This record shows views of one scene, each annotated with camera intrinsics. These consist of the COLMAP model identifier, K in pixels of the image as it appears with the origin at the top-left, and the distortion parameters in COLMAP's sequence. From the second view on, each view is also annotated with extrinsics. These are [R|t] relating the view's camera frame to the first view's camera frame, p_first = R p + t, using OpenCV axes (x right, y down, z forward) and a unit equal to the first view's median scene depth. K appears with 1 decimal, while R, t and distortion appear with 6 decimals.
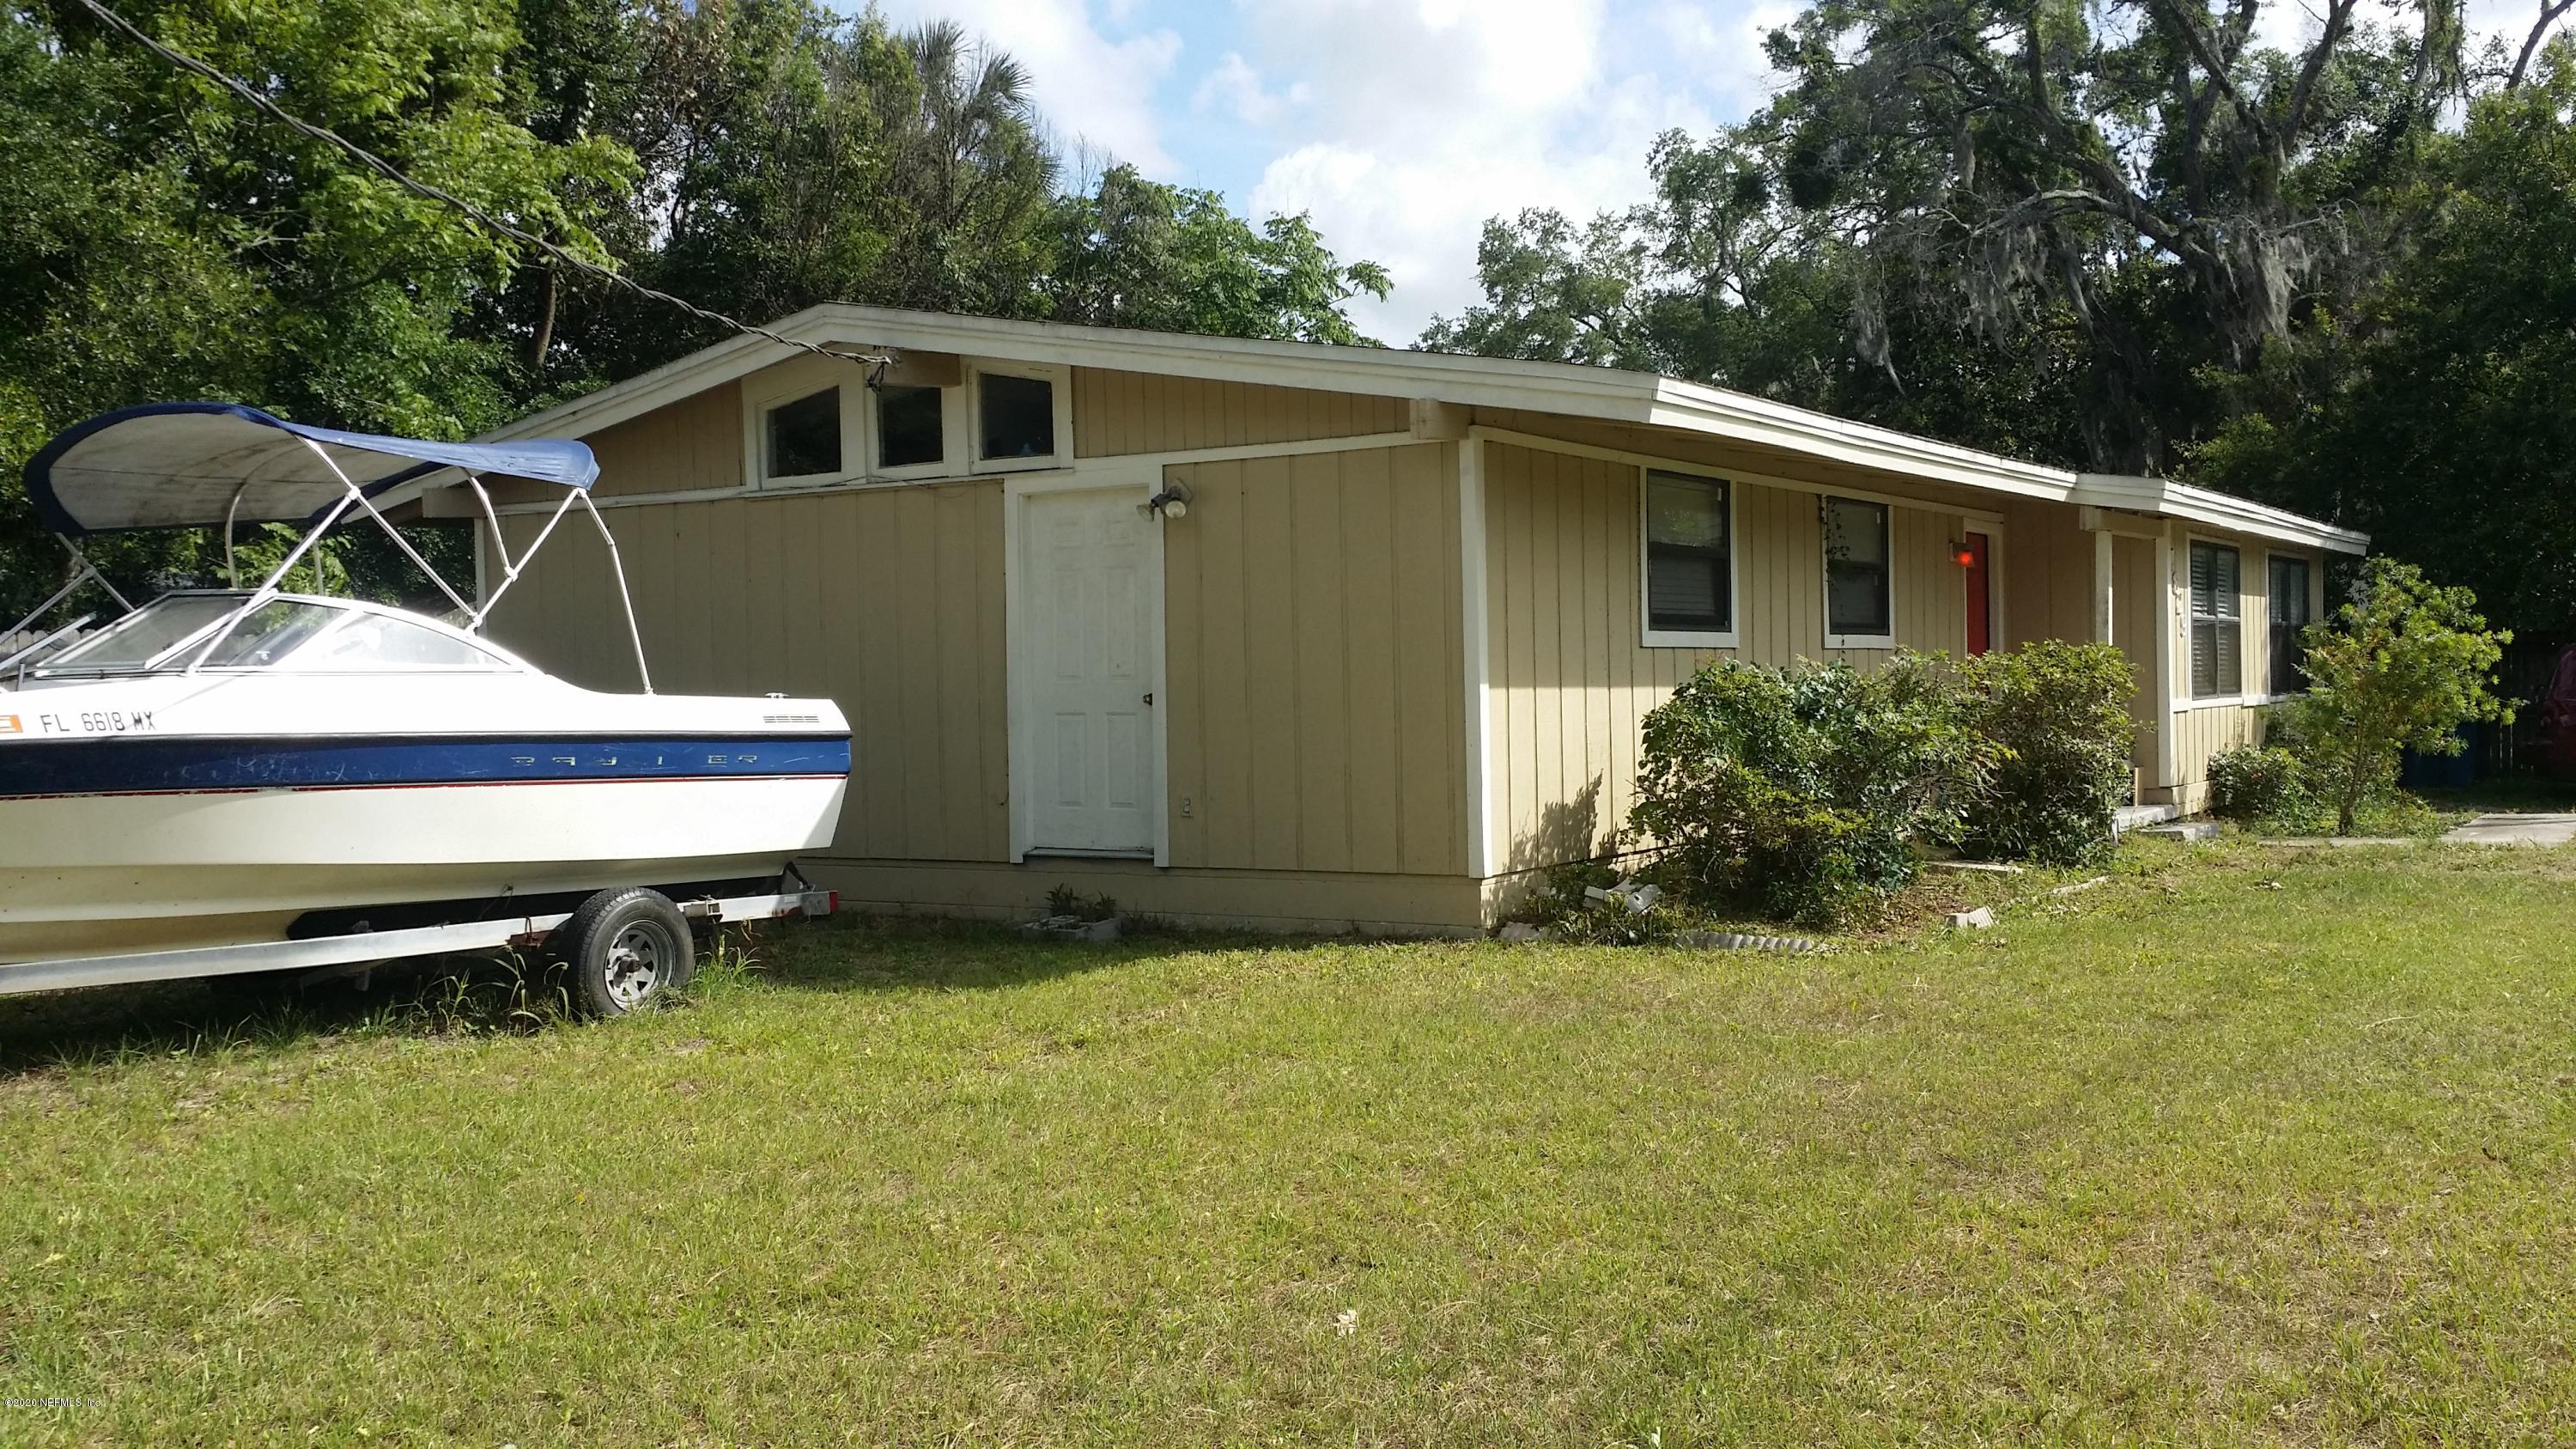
lens RADIAL K [[2424.2, 0, 1288.0], [0, 2424.2, 724.5], [0, 0, 1]] dist [0.175526, -0.427838]
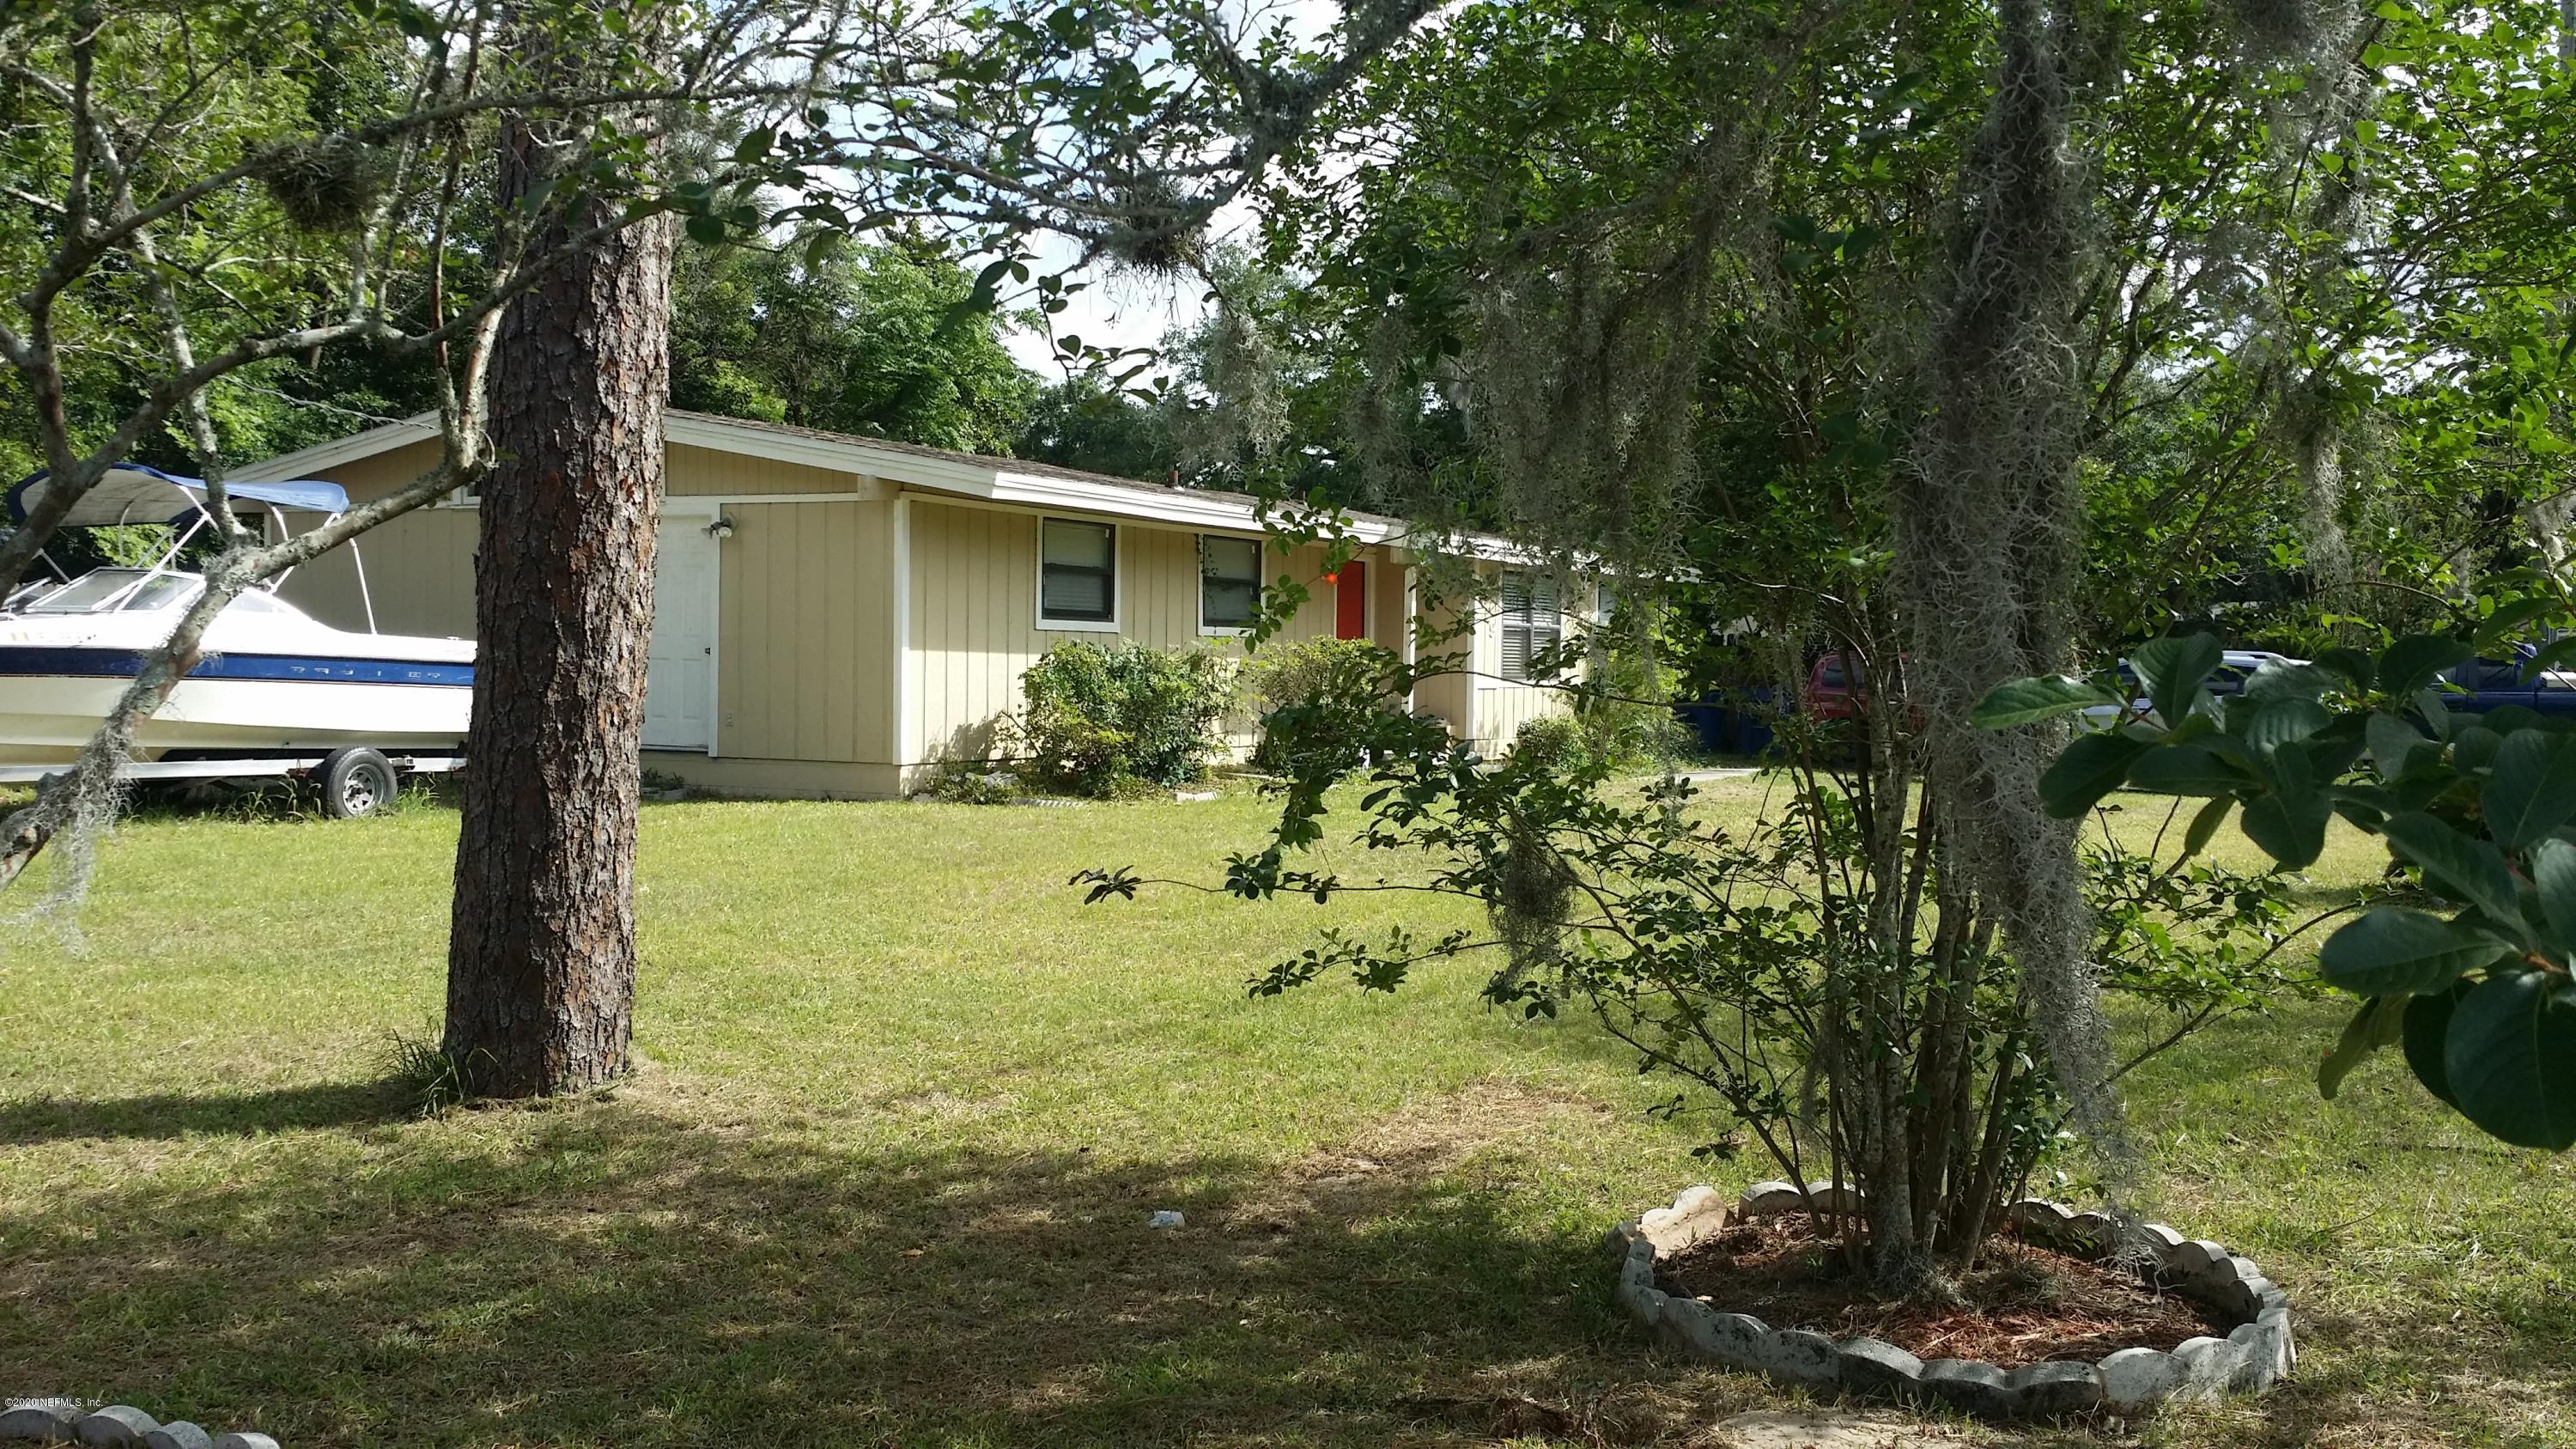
lens RADIAL K [[2424.2, 0, 1288.0], [0, 2424.2, 724.5], [0, 0, 1]] dist [0.175526, -0.427838]
pose [[0.996004, 0.031511, 0.083566, 0.217286], [-0.032220, 0.999455, 0.007148, 0.016292], [-0.083295, -0.009812, 0.996477, -0.716564]]
